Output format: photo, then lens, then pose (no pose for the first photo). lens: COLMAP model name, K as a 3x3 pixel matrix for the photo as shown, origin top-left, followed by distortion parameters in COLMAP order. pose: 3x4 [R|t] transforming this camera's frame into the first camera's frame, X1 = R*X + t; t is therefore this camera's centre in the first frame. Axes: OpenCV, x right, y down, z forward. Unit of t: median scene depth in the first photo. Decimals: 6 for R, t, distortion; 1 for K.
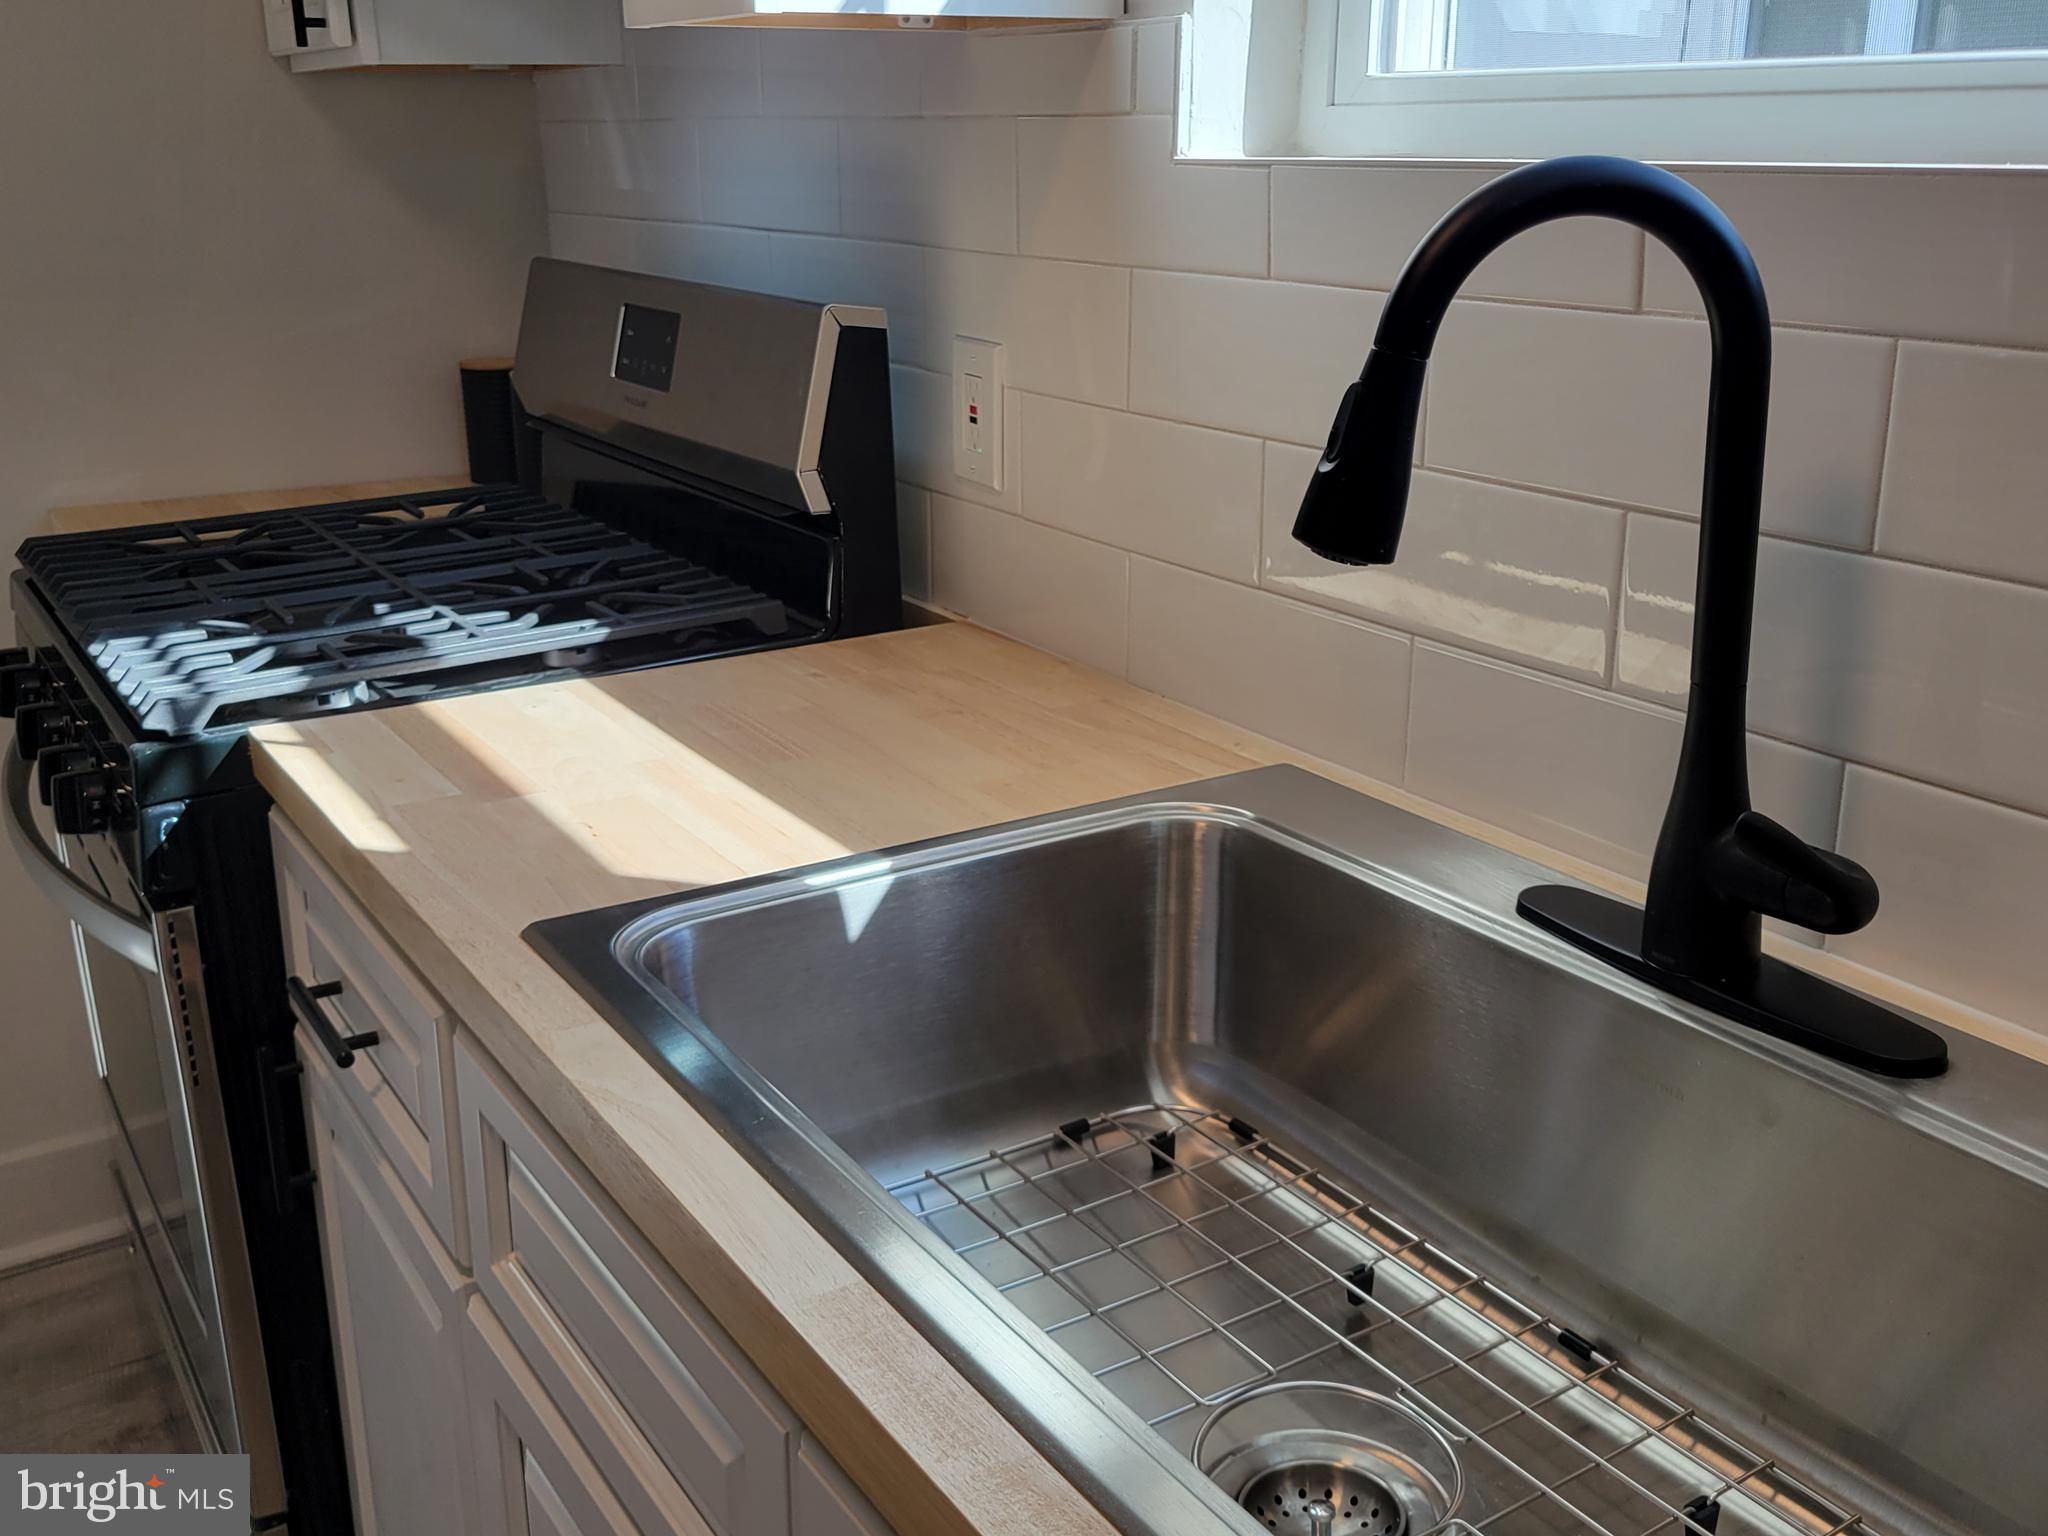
lens RADIAL K [[1955.8, 0, 1024.0], [0, 1955.8, 768.0], [0, 0, 1]] dist [0.015958, 0.002307]
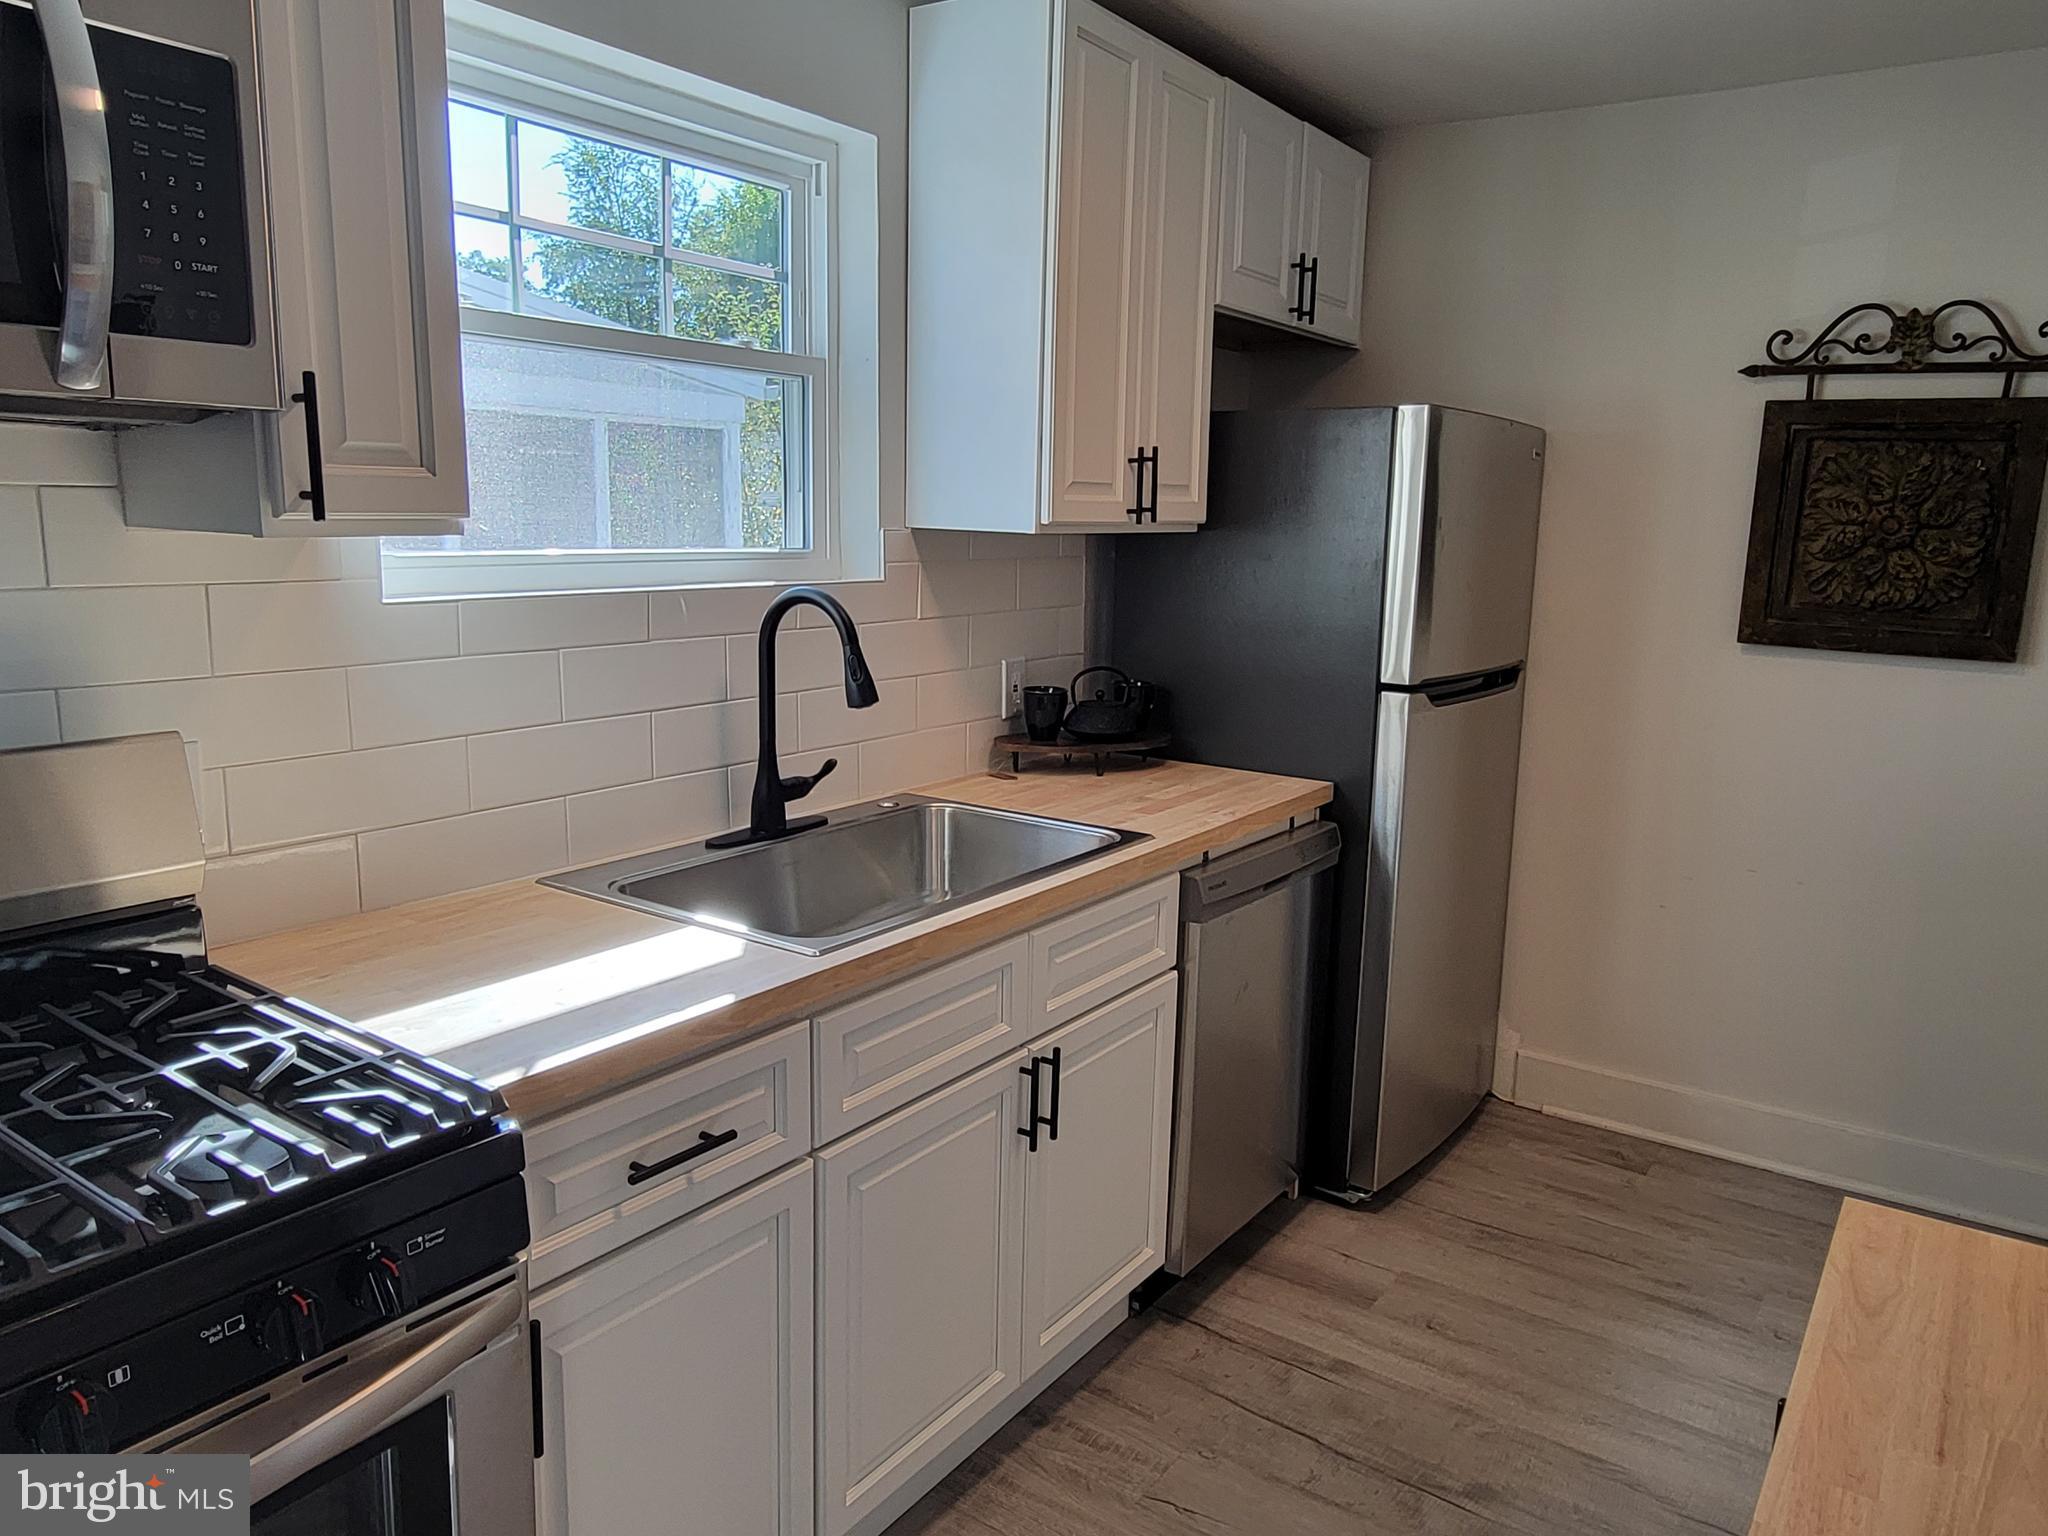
lens RADIAL K [[1418.6, 0, 1024.0], [0, 1418.6, 768.0], [0, 0, 1]] dist [-0.049868, -0.000641]
pose [[-0.378273, -0.169043, 0.910129, -1.230810], [0.266604, 0.921632, 0.281987, -0.349535], [-0.886472, 0.349312, -0.303561, 0.852808]]
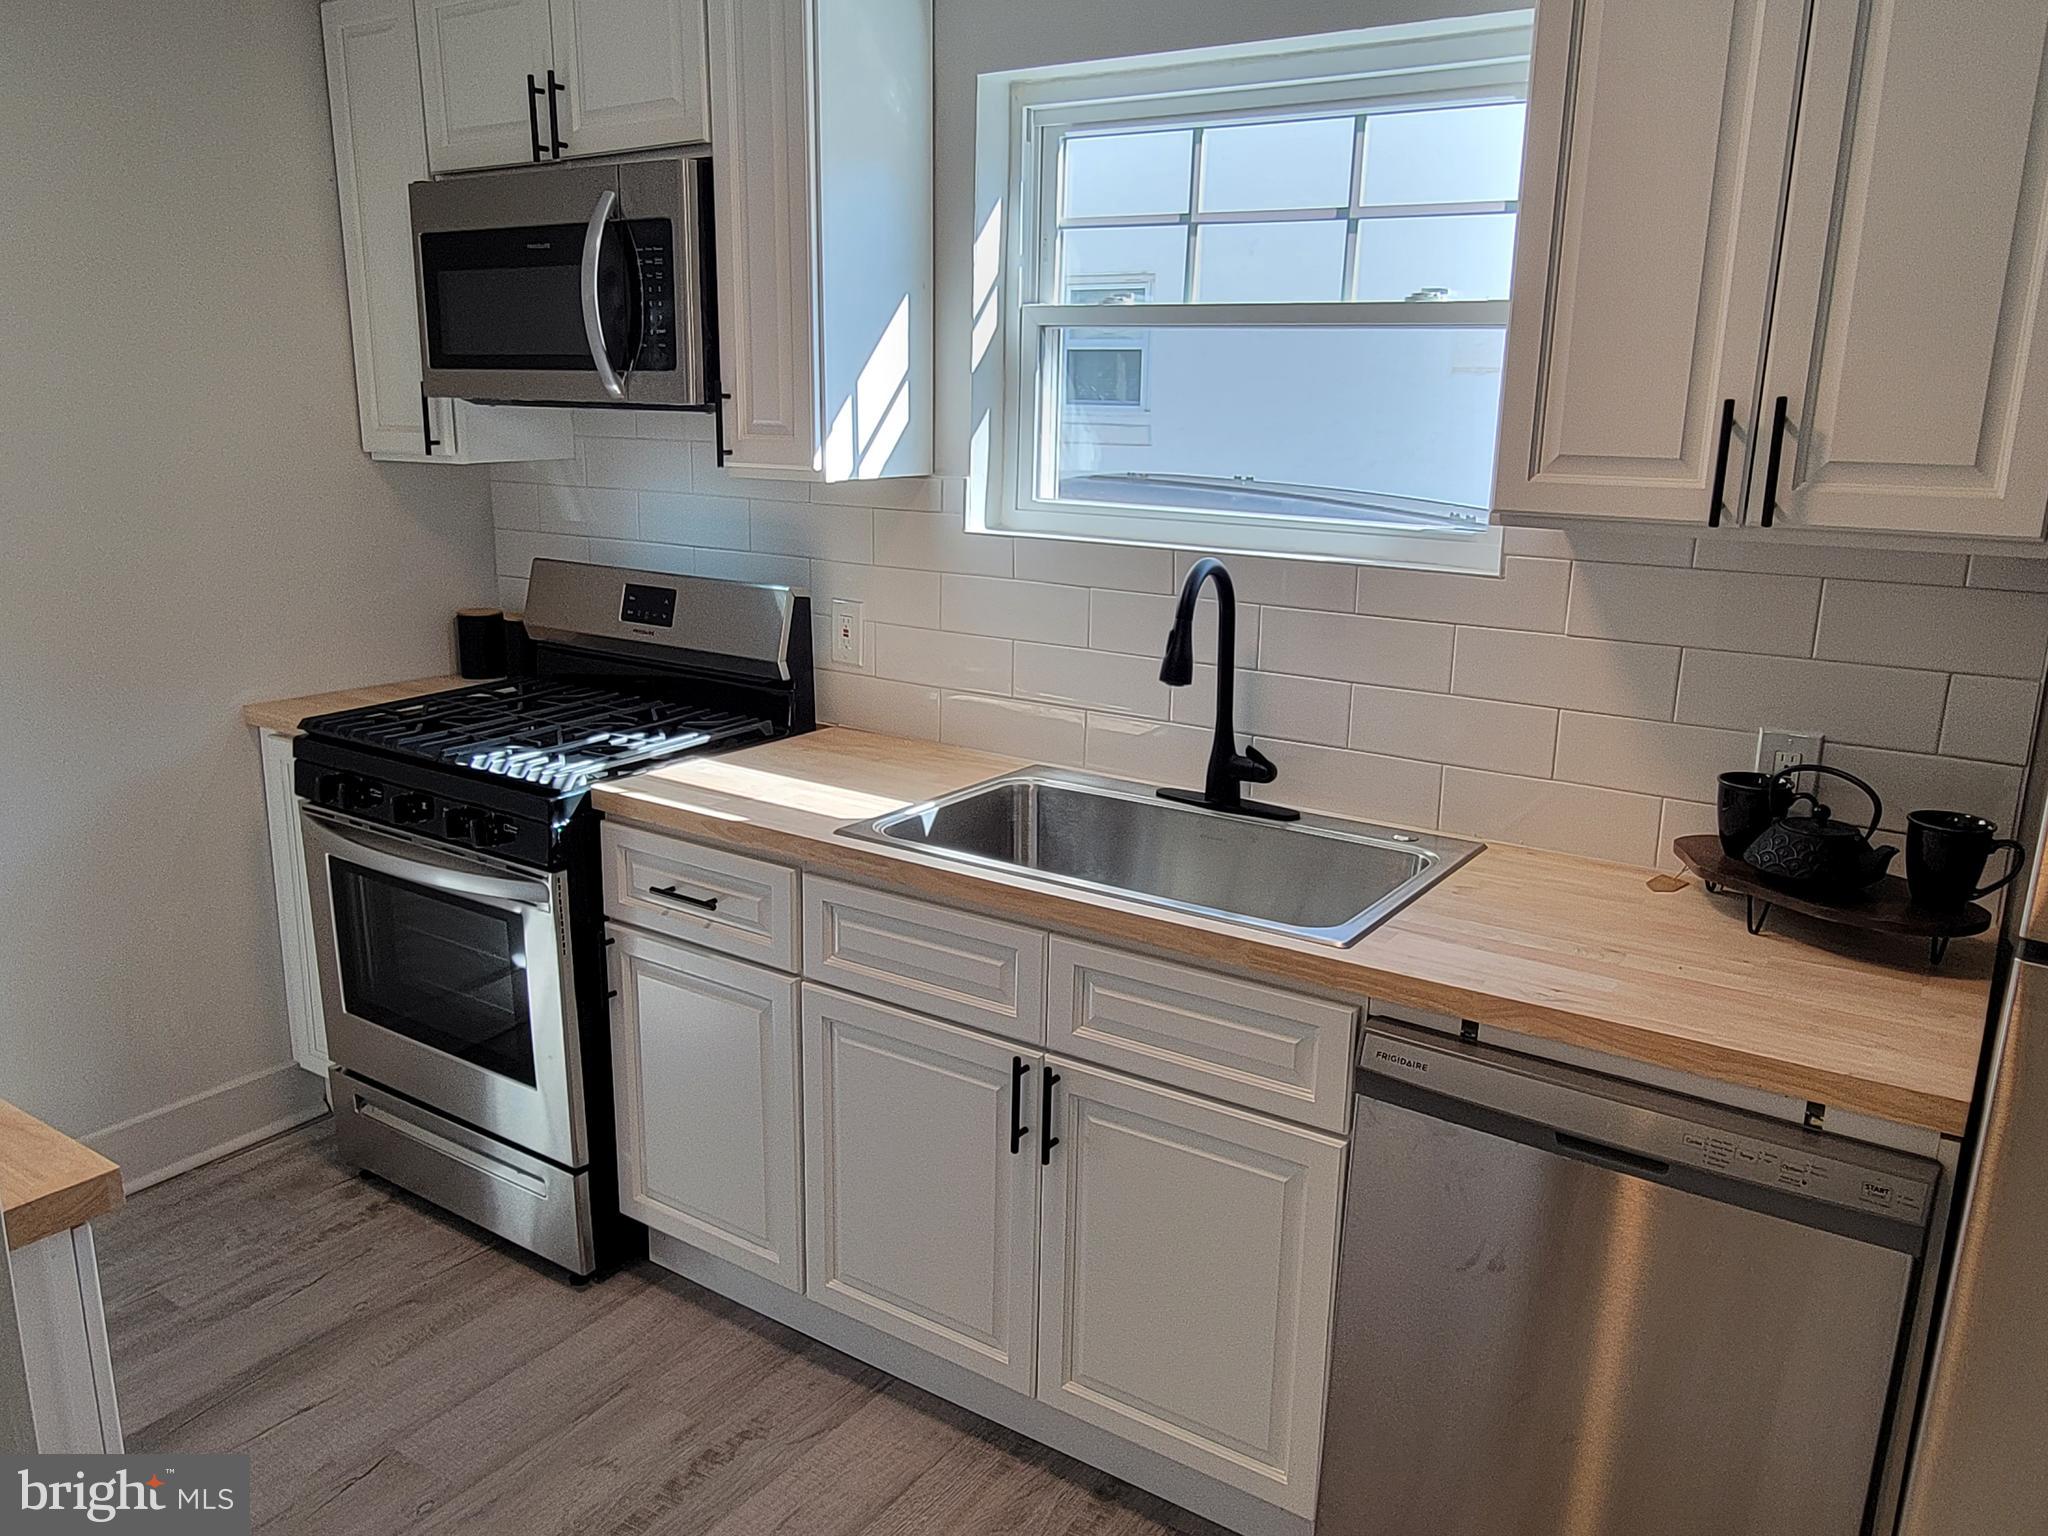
lens RADIAL K [[1485.5, 0, 1028.4], [0, 1485.5, 776.4], [0, 0, 1]] dist [-0.059236, -0.000318]
pose [[0.914896, -0.069300, 0.397696, -0.574195], [0.095403, 0.994366, -0.046203, 0.089066], [-0.392254, 0.080212, 0.916353, -0.695581]]
